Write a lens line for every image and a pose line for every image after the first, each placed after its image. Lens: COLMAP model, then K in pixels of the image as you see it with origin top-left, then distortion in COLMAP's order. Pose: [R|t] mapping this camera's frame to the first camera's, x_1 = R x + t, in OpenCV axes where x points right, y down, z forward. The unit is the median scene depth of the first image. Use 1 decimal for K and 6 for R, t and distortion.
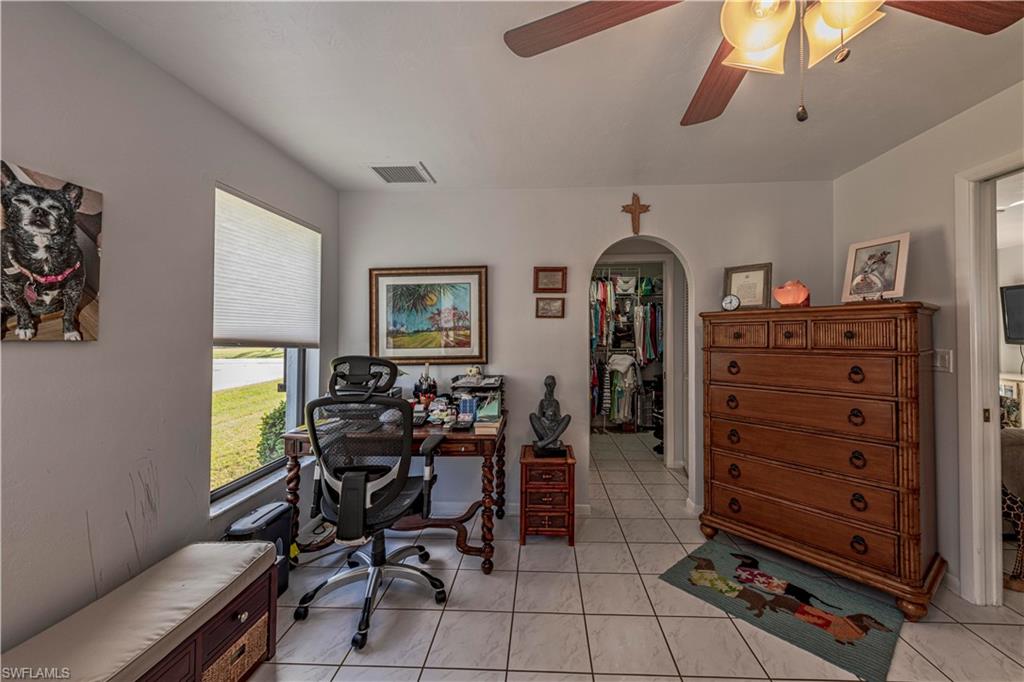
lens RADIAL K [[409.7, 0, 515.9], [0, 409.7, 331.3], [0, 0, 1]] dist [0.001098, -0.001577]
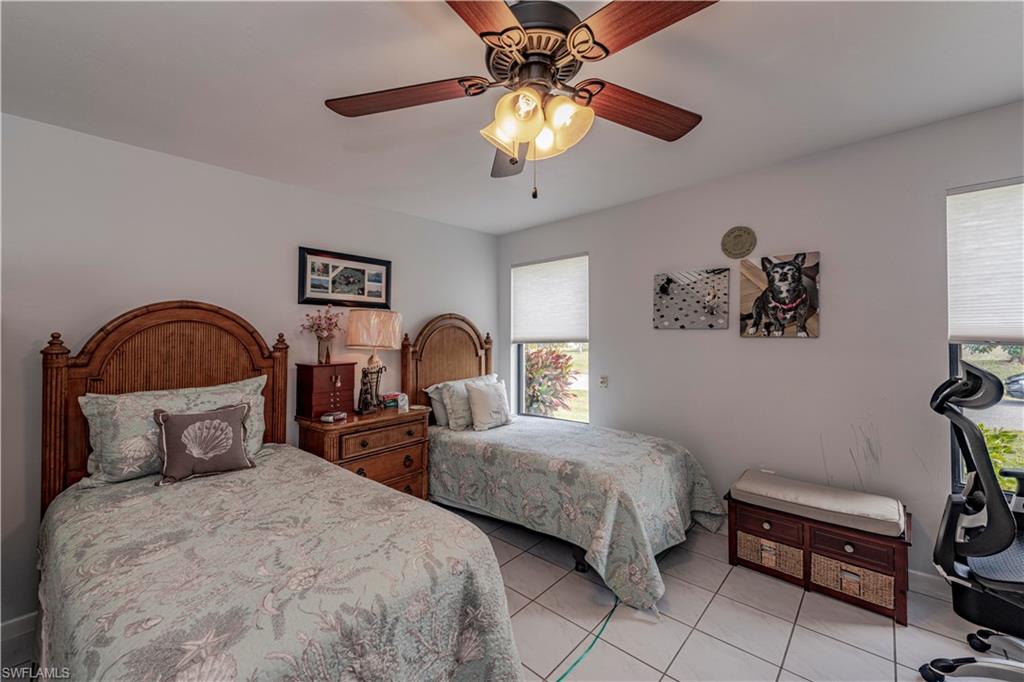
lens RADIAL K [[409.7, 0, 510.8], [0, 409.7, 334.7], [0, 0, 1]] dist [0.001098, -0.001577]
pose [[-0.622448, 0.000628, -0.782661, 1.276284], [0.013795, 0.999853, -0.010169, 0.013432], [0.782540, -0.017127, -0.622365, 1.184578]]
